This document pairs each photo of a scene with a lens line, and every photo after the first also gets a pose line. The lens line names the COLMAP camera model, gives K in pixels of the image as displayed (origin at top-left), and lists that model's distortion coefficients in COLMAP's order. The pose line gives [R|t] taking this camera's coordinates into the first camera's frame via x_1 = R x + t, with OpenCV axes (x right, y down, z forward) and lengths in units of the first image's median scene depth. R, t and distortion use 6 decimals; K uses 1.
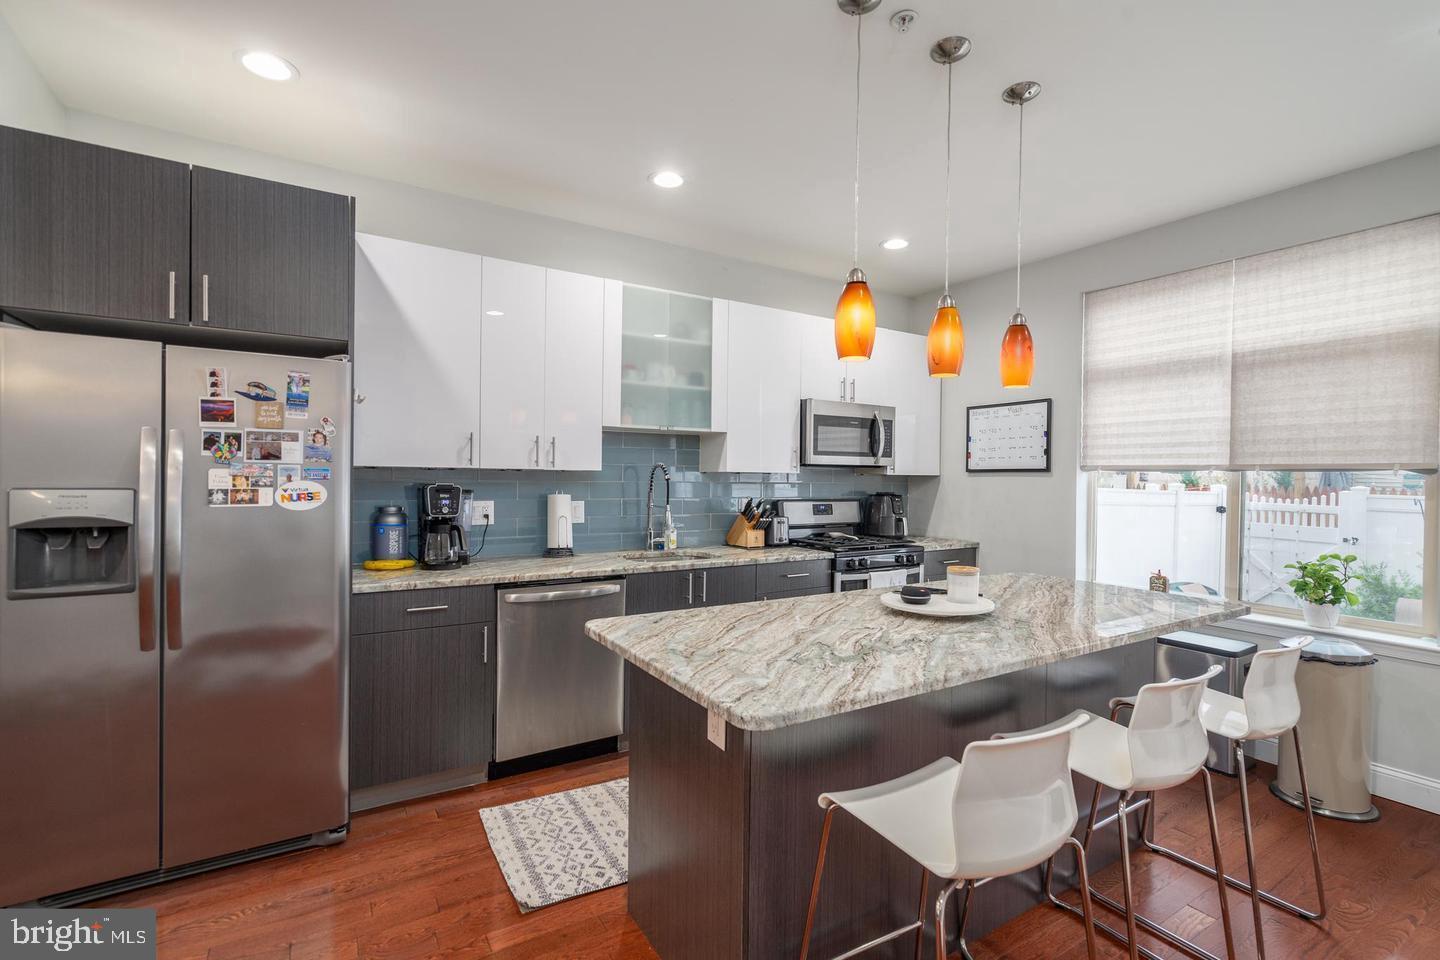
lens RADIAL K [[662.0, 0, 726.5], [0, 662.0, 482.2], [0, 0, 1]] dist [-0.009327, 0.003767]
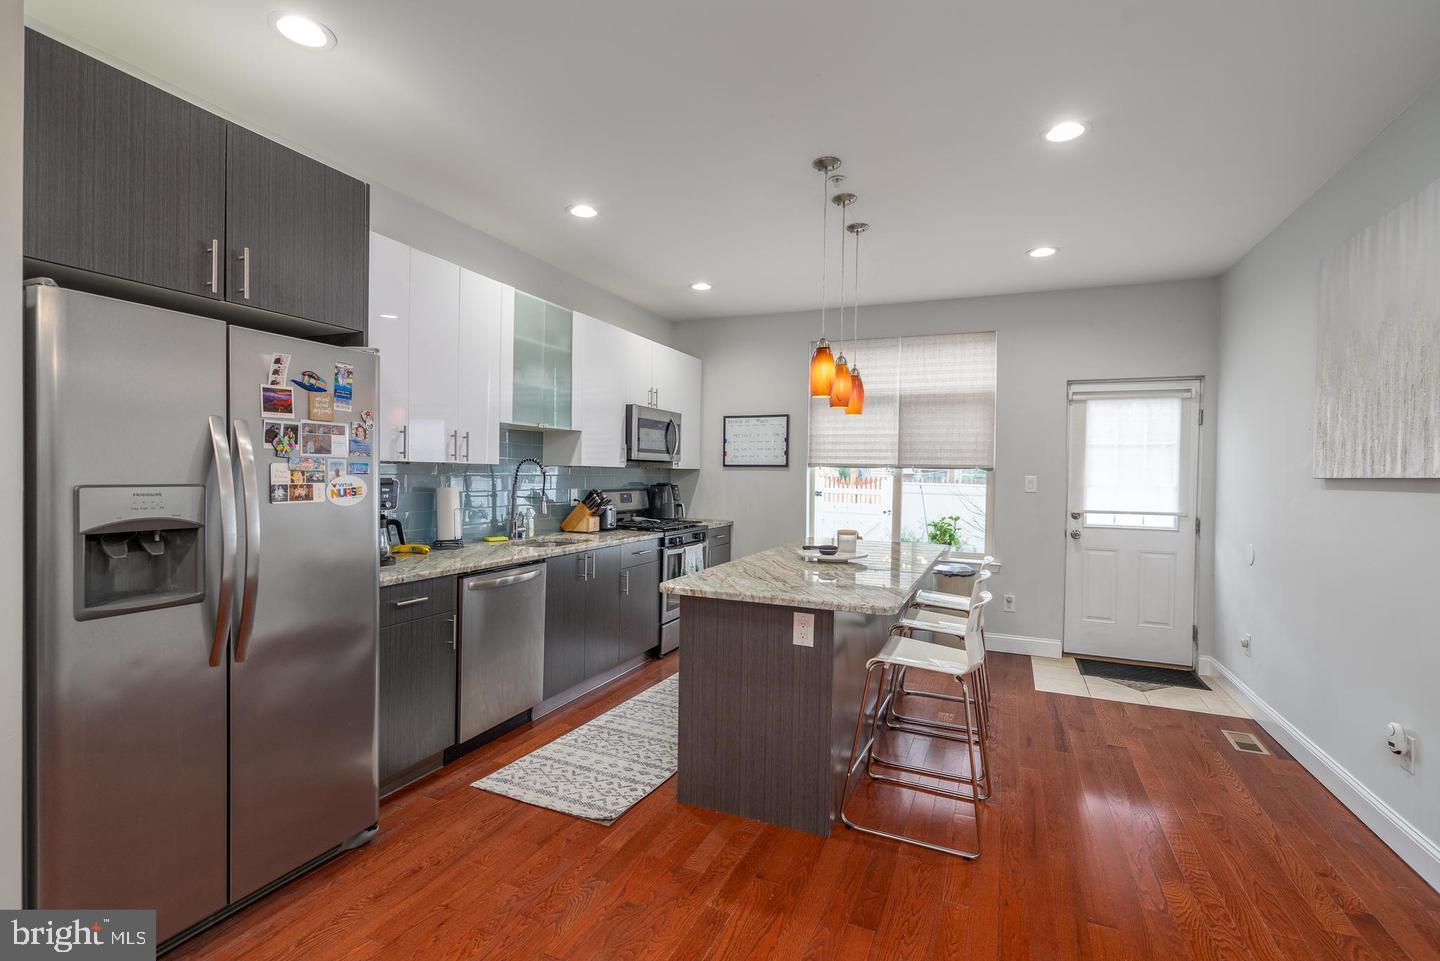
lens RADIAL K [[662.0, 0, 737.0], [0, 662.0, 481.5], [0, 0, 1]] dist [-0.009327, 0.003767]
pose [[0.812309, -0.005994, 0.583196, -0.559713], [-0.002276, 0.999907, 0.013446, -0.005861], [-0.583222, -0.012250, 0.812220, -0.093307]]
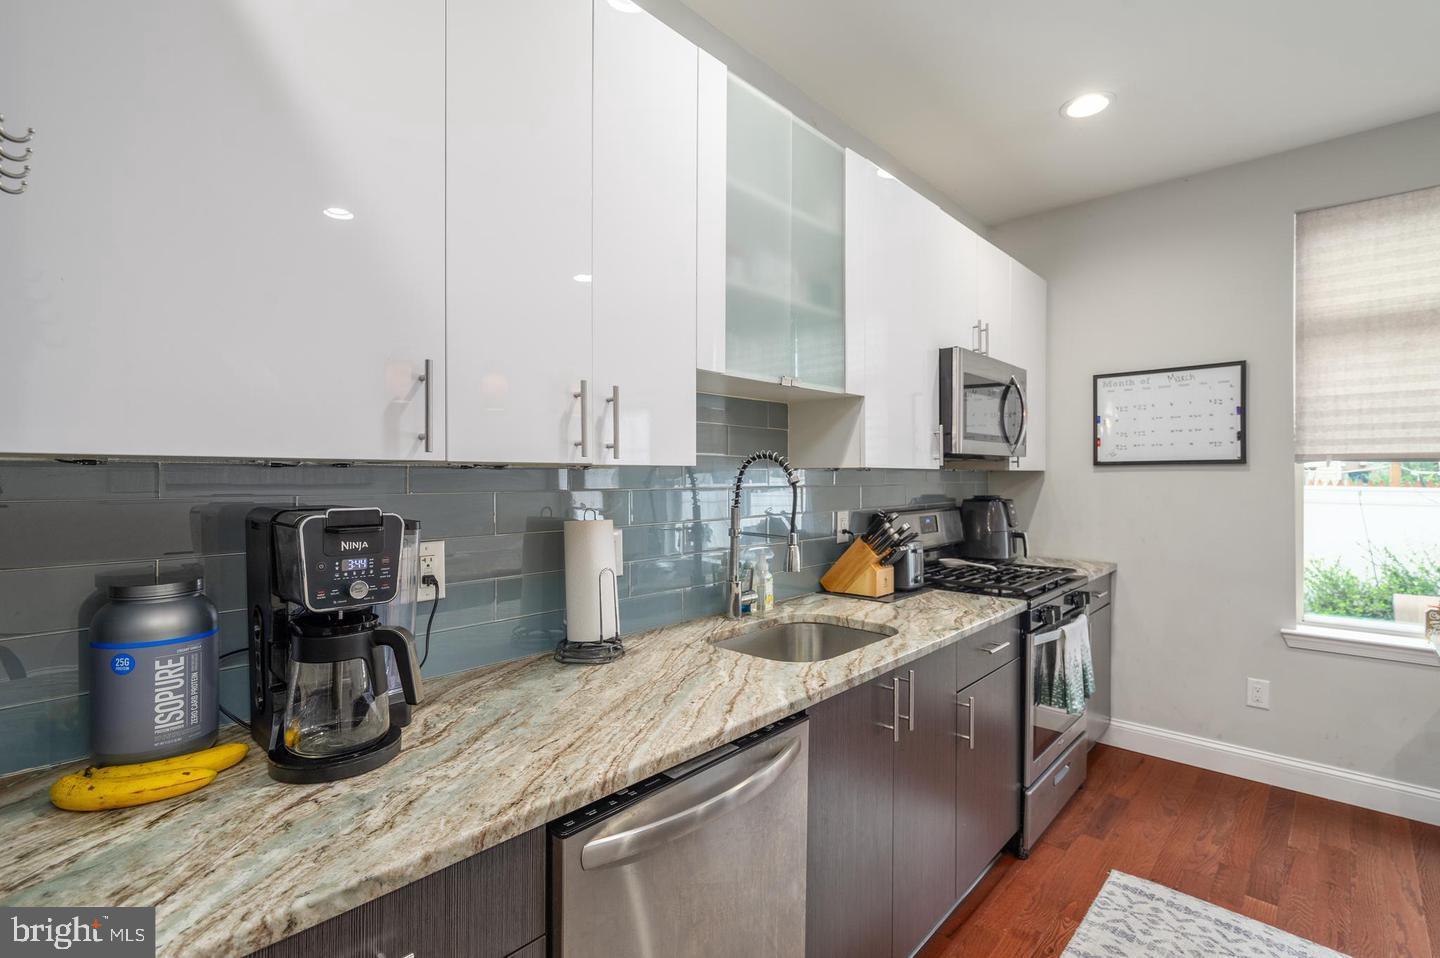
lens RADIAL K [[662.0, 0, 720.0], [0, 662.0, 479.8], [0, 0, 1]] dist [-0.009327, 0.003767]
pose [[0.967384, -0.013495, 0.252955, -0.325307], [0.013707, 0.999906, 0.000923, -0.009306], [-0.252943, 0.002574, 0.967478, 0.623171]]
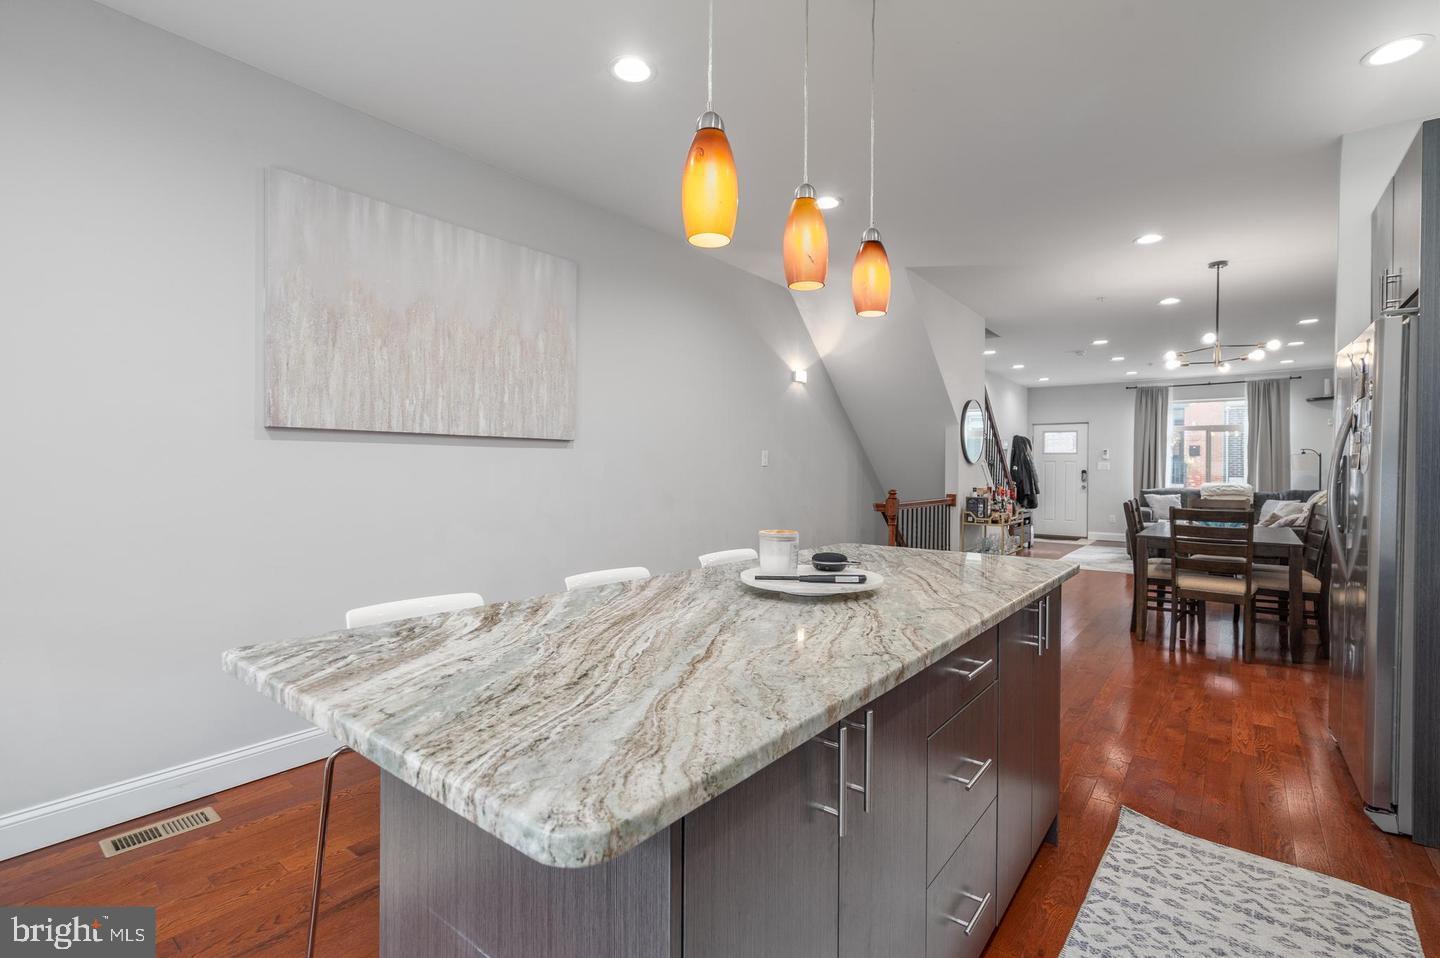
lens RADIAL K [[662.0, 0, 716.7], [0, 662.0, 474.3], [0, 0, 1]] dist [-0.009327, 0.003767]
pose [[-0.943971, -0.012101, -0.329806, 0.494220], [-0.020020, 0.999587, 0.020626, 0.030672], [0.329420, 0.026073, -0.943823, 1.229351]]
